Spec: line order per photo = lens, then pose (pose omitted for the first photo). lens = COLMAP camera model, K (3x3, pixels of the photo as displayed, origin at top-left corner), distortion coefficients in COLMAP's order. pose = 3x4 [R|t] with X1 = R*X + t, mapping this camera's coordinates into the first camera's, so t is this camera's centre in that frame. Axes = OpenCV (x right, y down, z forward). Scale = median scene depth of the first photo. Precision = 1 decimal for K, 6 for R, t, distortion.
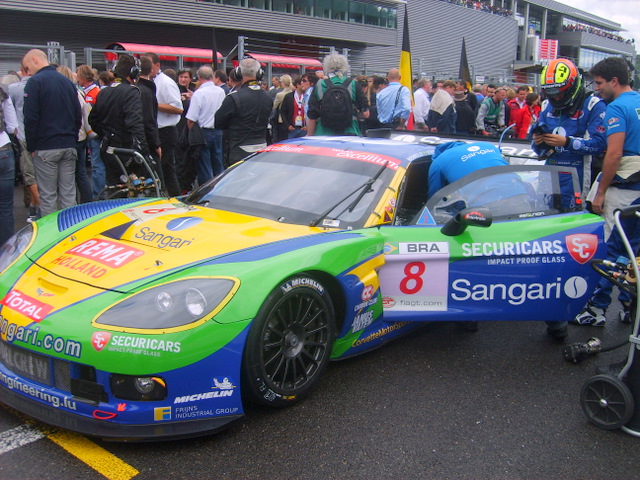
lens RADIAL K [[692.5, 0, 320.0], [0, 692.5, 240.0], [0, 0, 1]] dist [-0.153762, 0.137374]
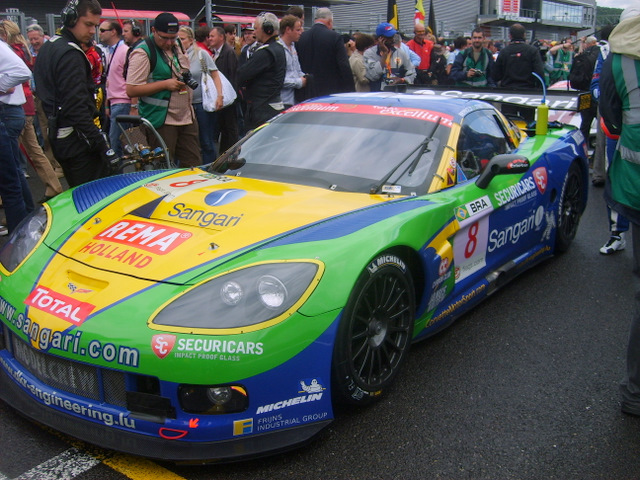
lens RADIAL K [[684.8, 0, 320.0], [0, 684.8, 240.0], [0, 0, 1]] dist [-0.147220, 0.118121]
pose [[0.997462, -0.047468, 0.053062, -0.150526], [0.044415, 0.997368, 0.057312, -0.016526], [-0.055643, -0.054809, 0.996945, 0.156016]]
